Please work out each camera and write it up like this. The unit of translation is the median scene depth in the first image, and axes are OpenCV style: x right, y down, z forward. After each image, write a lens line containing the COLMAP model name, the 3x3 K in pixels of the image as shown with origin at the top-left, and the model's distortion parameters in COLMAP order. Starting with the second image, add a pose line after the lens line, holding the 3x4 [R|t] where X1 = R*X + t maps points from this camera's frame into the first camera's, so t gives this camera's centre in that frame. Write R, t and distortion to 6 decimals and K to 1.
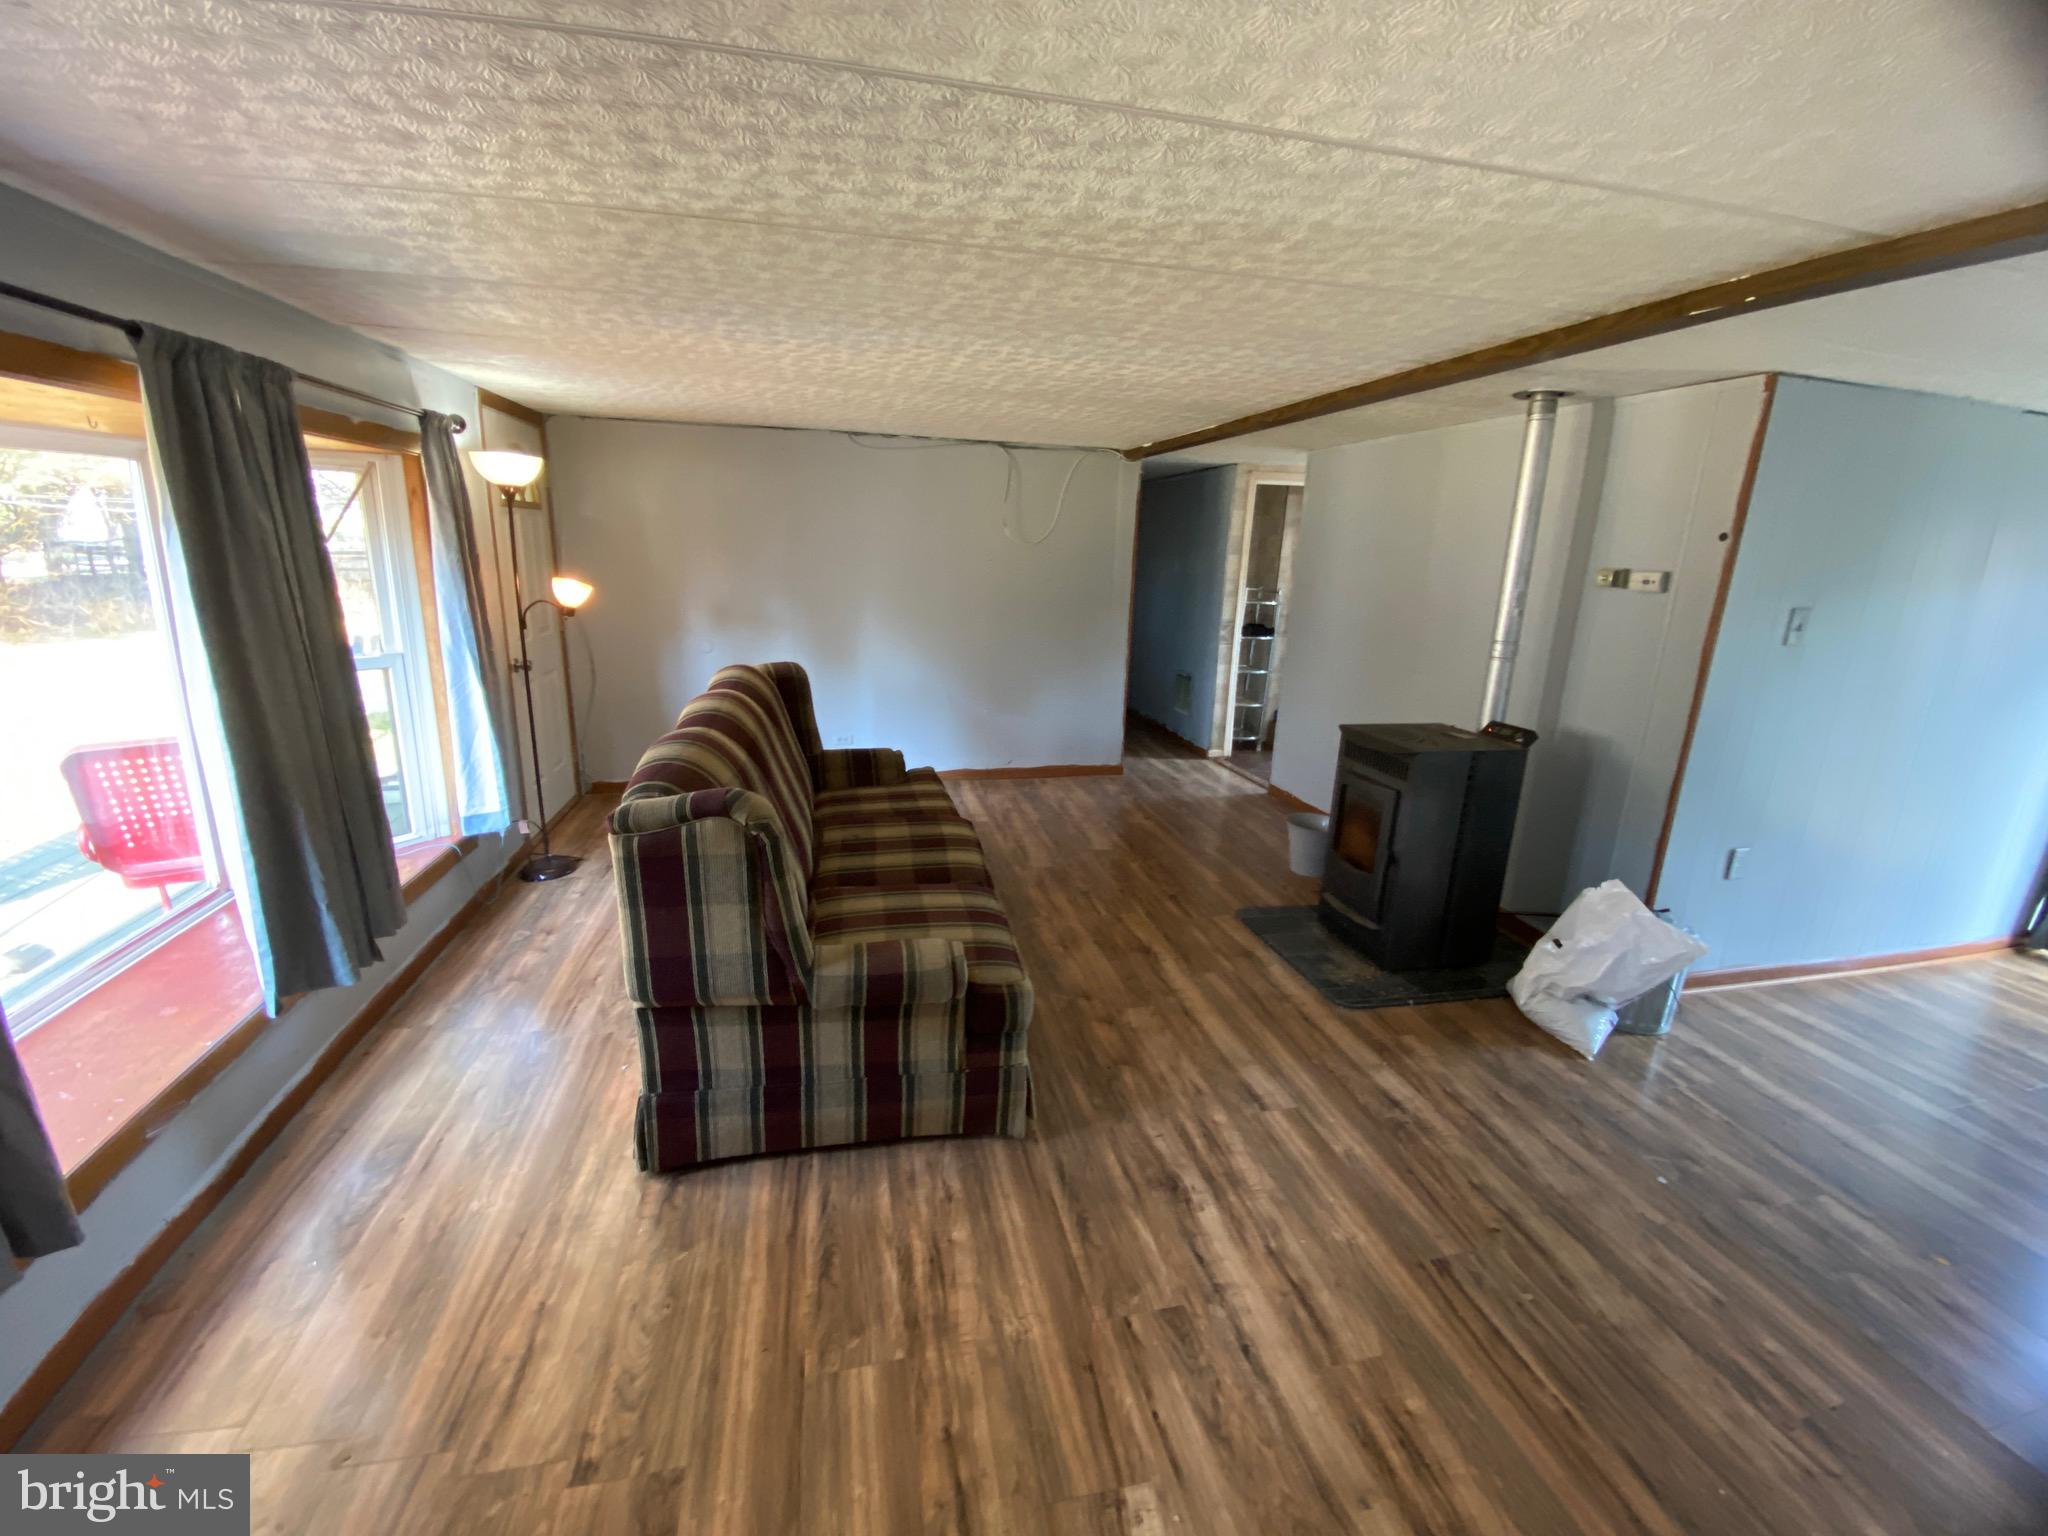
lens RADIAL K [[837.9, 0, 1020.2], [0, 837.9, 758.9], [0, 0, 1]] dist [0.027707, -0.003592]
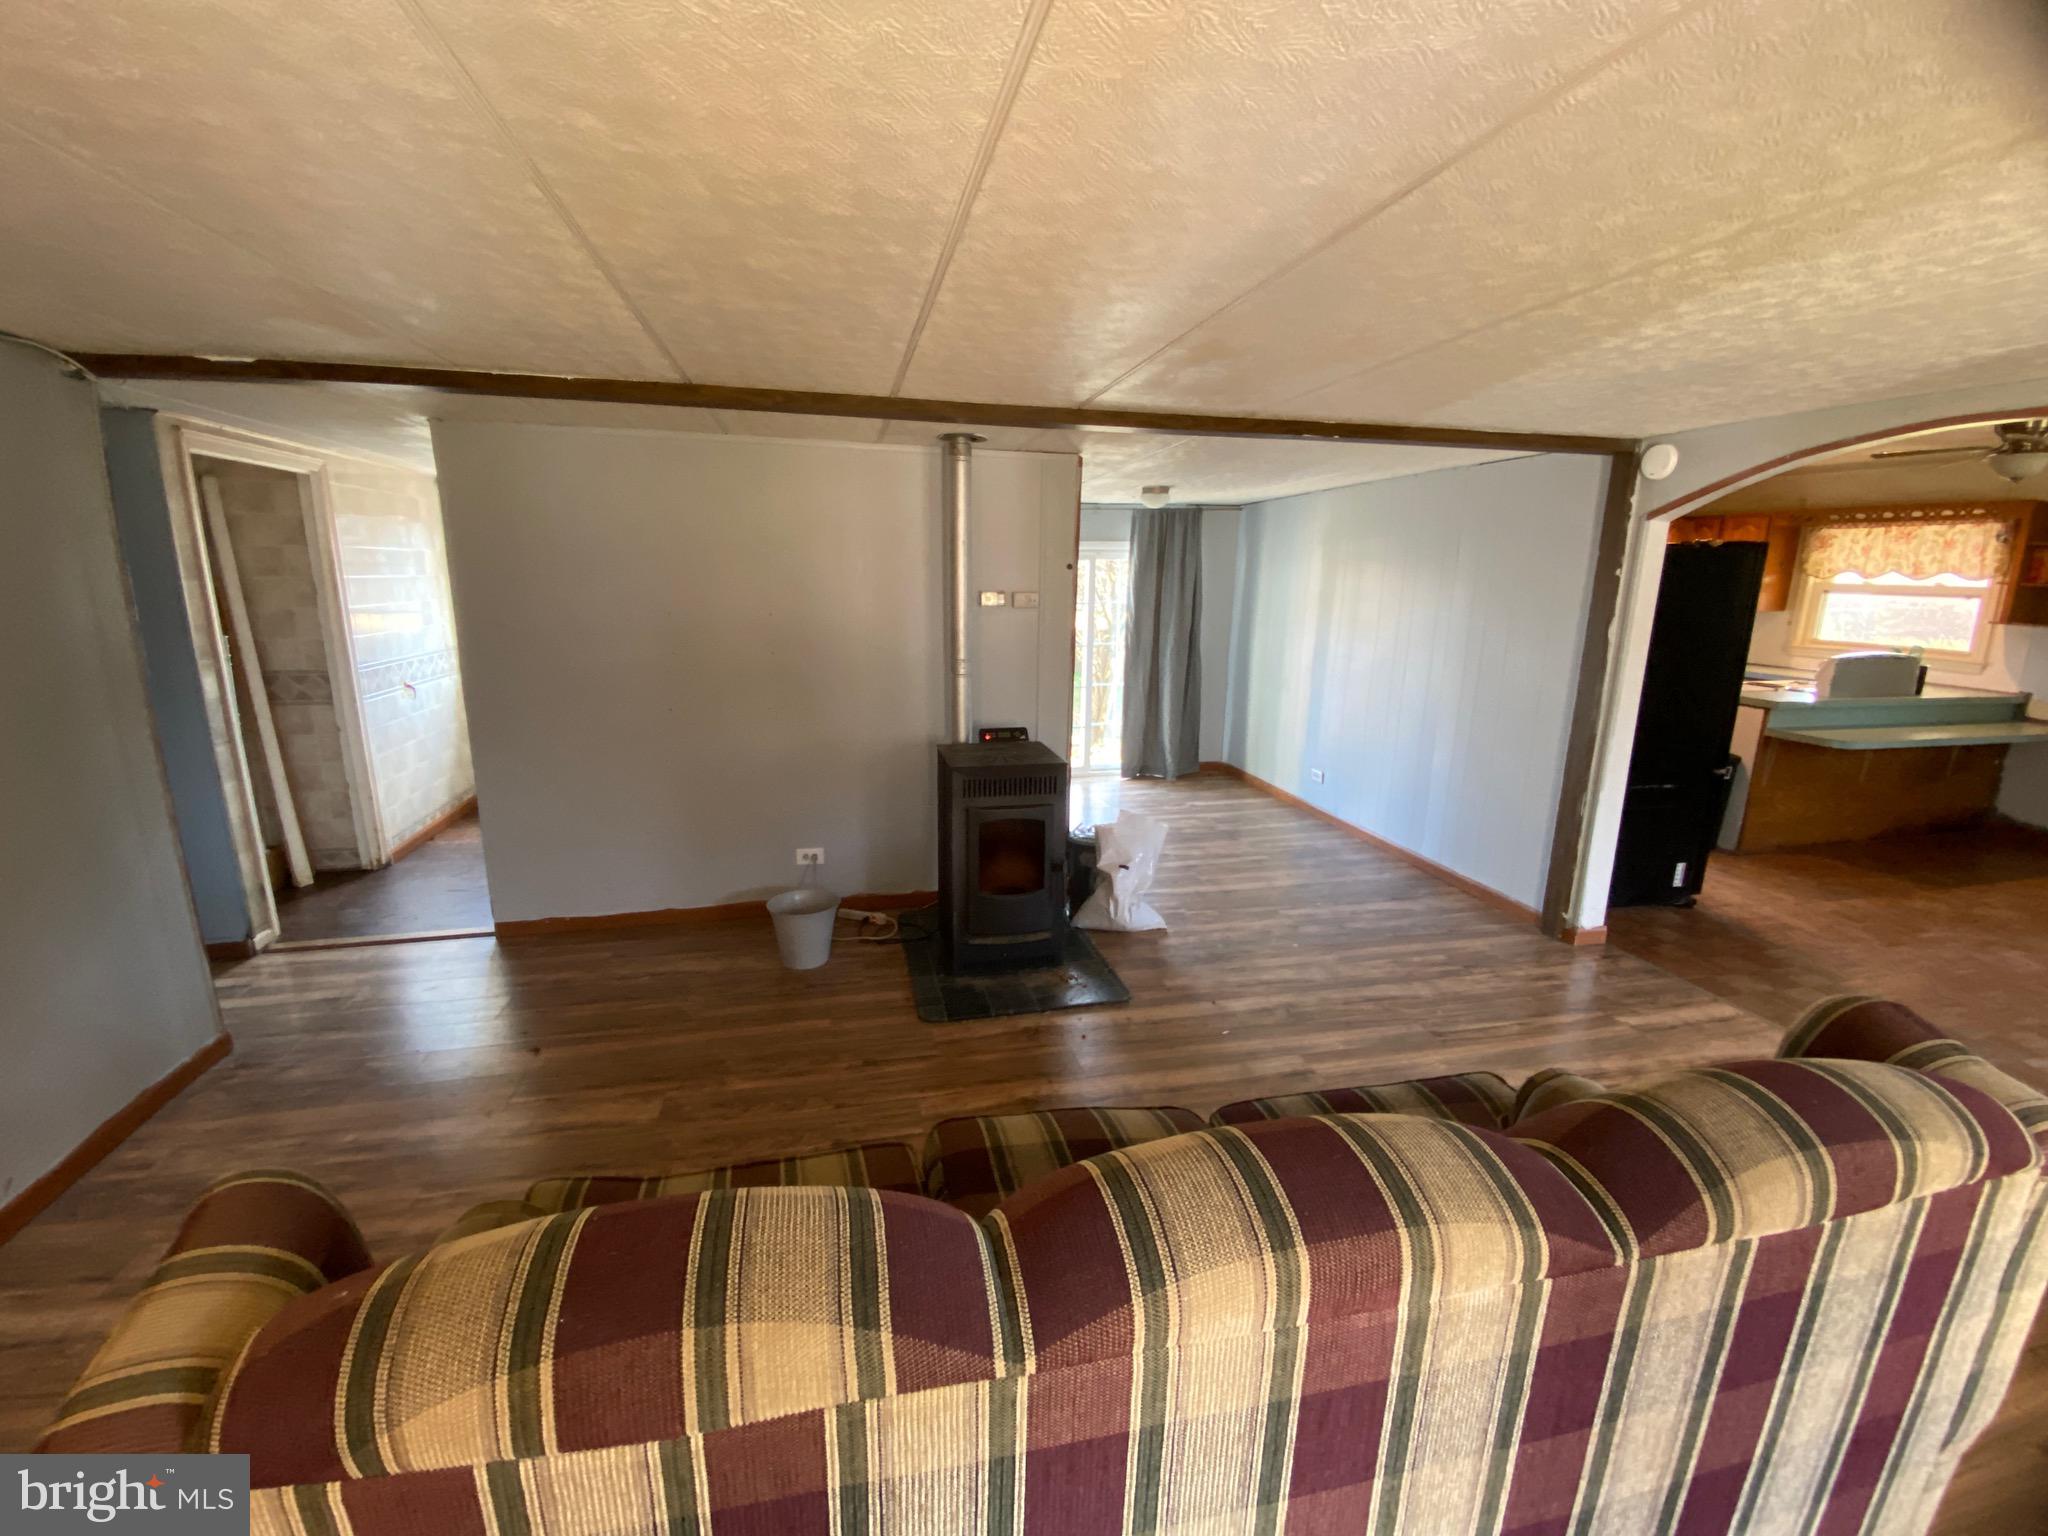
lens RADIAL K [[837.9, 0, 1015.9], [0, 837.9, 771.8], [0, 0, 1]] dist [0.027707, -0.003592]
pose [[0.016974, -0.261702, 0.964999, -0.653248], [0.237289, 0.938620, 0.250374, -0.319751], [-0.971291, 0.224734, 0.078031, 1.097193]]
